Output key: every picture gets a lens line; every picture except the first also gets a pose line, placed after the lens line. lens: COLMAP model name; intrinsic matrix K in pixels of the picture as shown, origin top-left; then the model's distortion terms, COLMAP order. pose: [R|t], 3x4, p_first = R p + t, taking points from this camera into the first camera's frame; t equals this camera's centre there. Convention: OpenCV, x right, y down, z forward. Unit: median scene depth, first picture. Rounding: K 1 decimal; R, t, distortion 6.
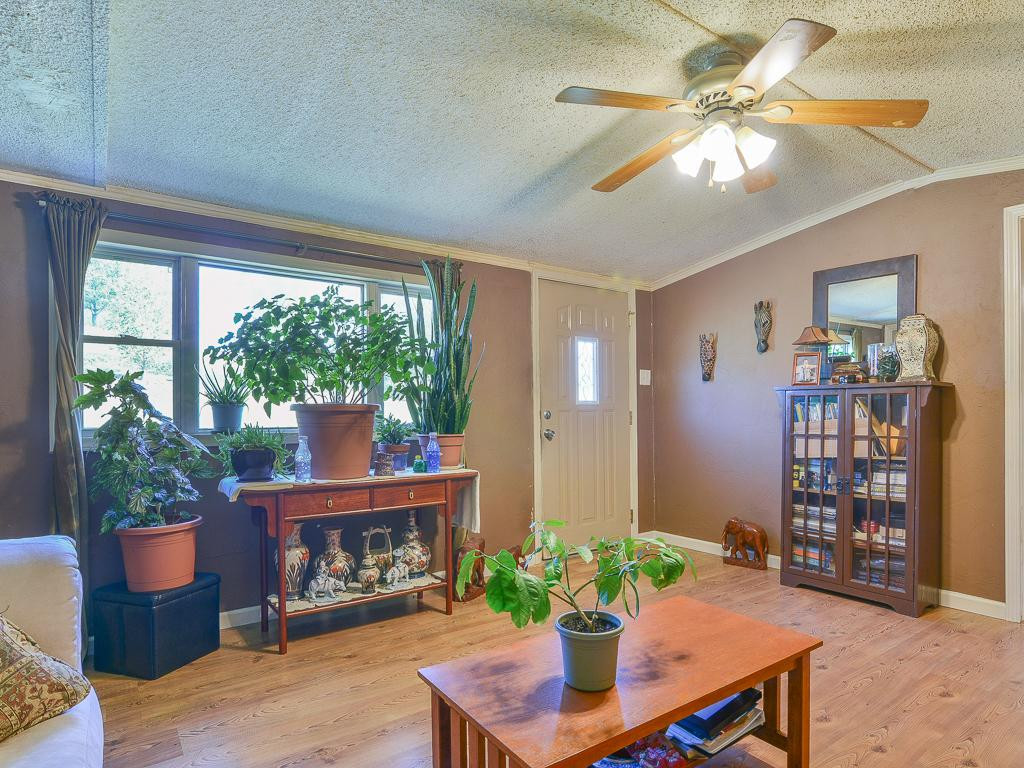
lens RADIAL K [[576.2, 0, 545.5], [0, 576.2, 414.1], [0, 0, 1]] dist [-0.017293, 0.000680]
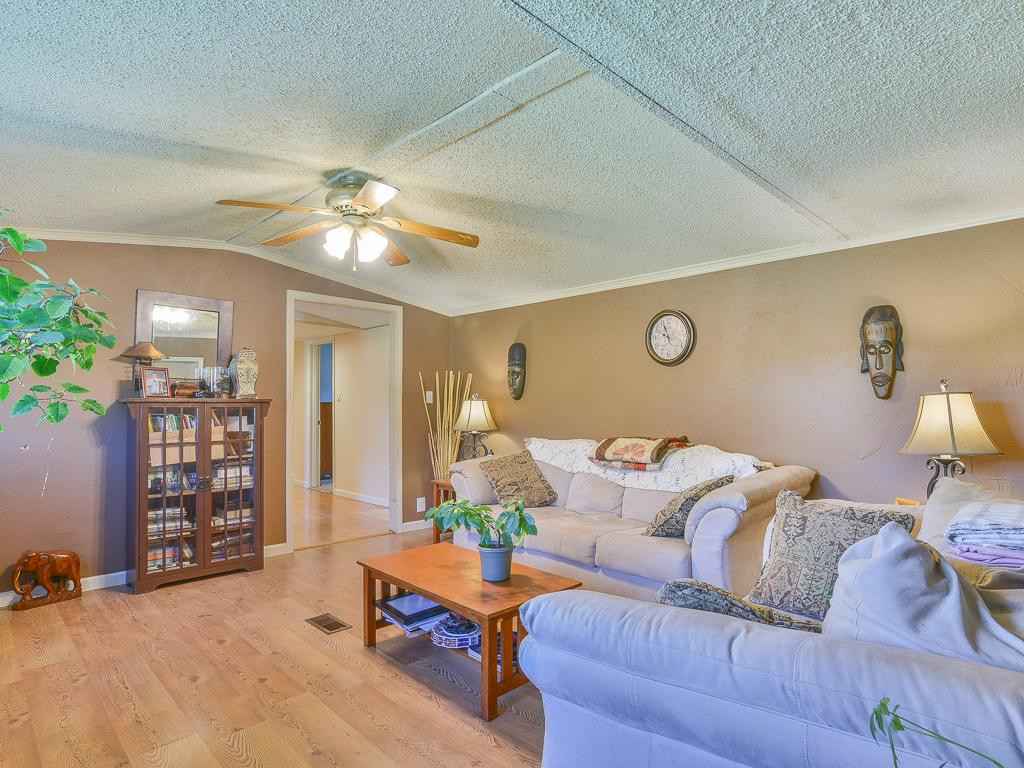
lens RADIAL K [[577.5, 0, 543.4], [0, 577.5, 401.5], [0, 0, 1]] dist [-0.001750, -0.000054]
pose [[-0.154728, 0.012882, 0.987873, -0.774880], [0.005114, 0.999912, -0.012237, -0.028138], [-0.987944, 0.003159, -0.154780, 0.497724]]
